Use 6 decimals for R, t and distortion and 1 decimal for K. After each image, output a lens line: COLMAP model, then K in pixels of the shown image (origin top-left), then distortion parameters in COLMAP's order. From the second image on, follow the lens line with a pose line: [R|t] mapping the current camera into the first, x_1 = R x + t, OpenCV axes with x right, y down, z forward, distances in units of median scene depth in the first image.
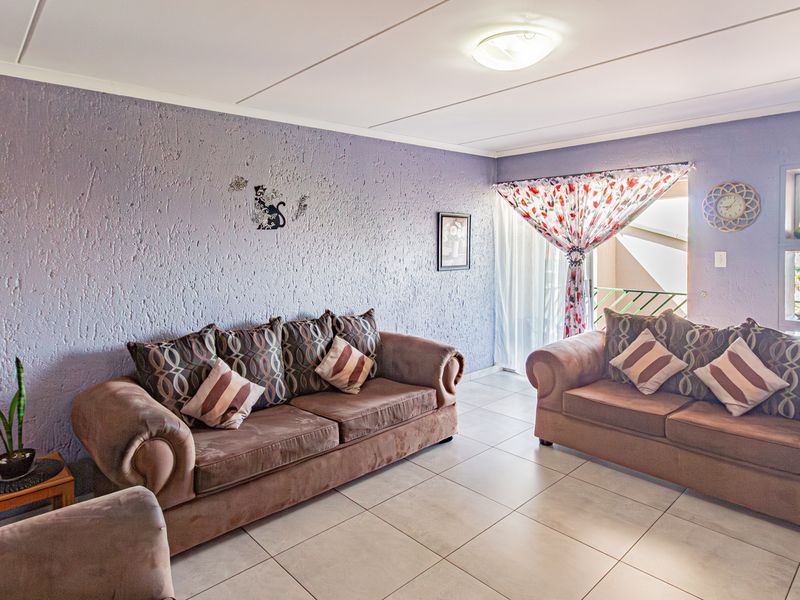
lens RADIAL K [[489.3, 0, 410.5], [0, 489.3, 253.2], [0, 0, 1]] dist [0.005388, 0.001000]
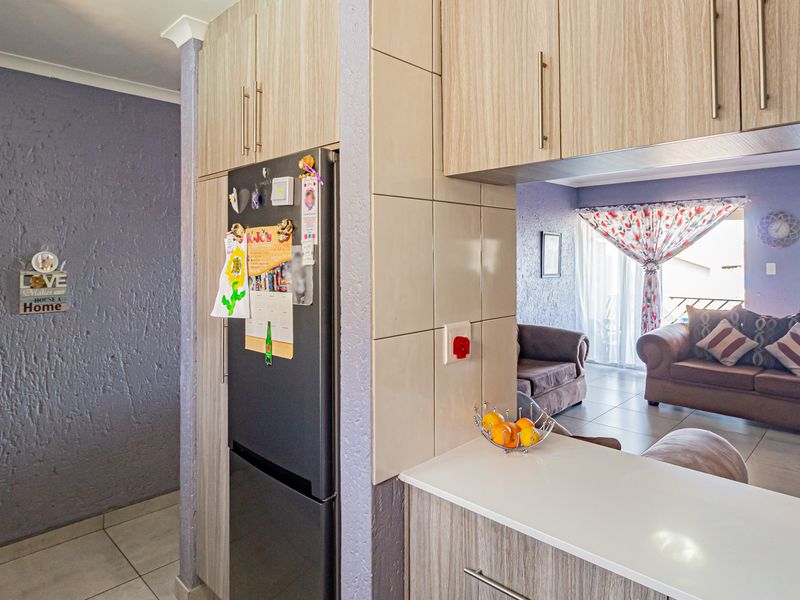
lens RADIAL K [[496.0, 0, 410.8], [0, 496.0, 253.9], [0, 0, 1]] dist [0.000436, 0.001157]
pose [[0.998700, 0.009188, 0.050135, -0.382699], [-0.007449, 0.999368, -0.034769, 0.024099], [-0.050423, 0.034350, 0.998137, -0.279523]]
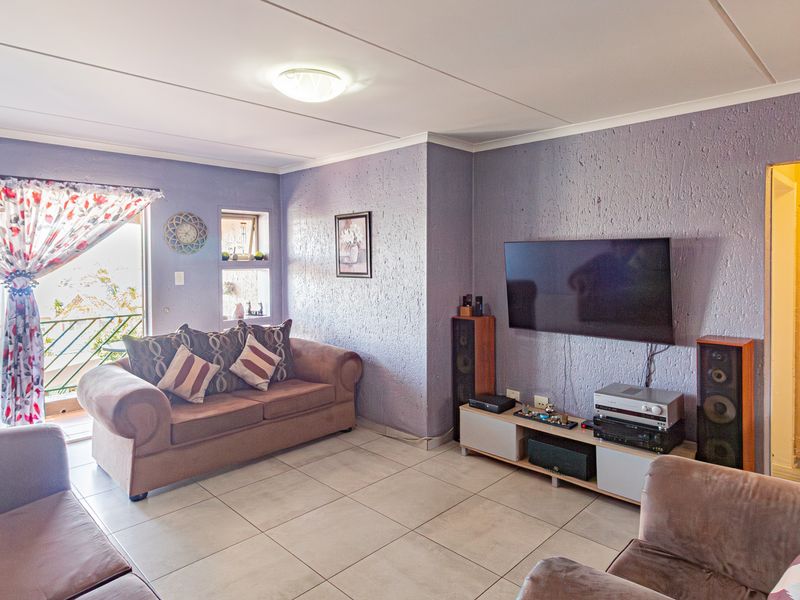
lens RADIAL K [[496.0, 0, 410.8], [0, 496.0, 253.9], [0, 0, 1]] dist [0.000436, 0.001157]
pose [[-0.041881, 0.023458, 0.998847, -0.509686], [0.040974, 0.998924, -0.021742, 0.002571], [-0.998282, 0.040016, -0.042797, 0.458707]]
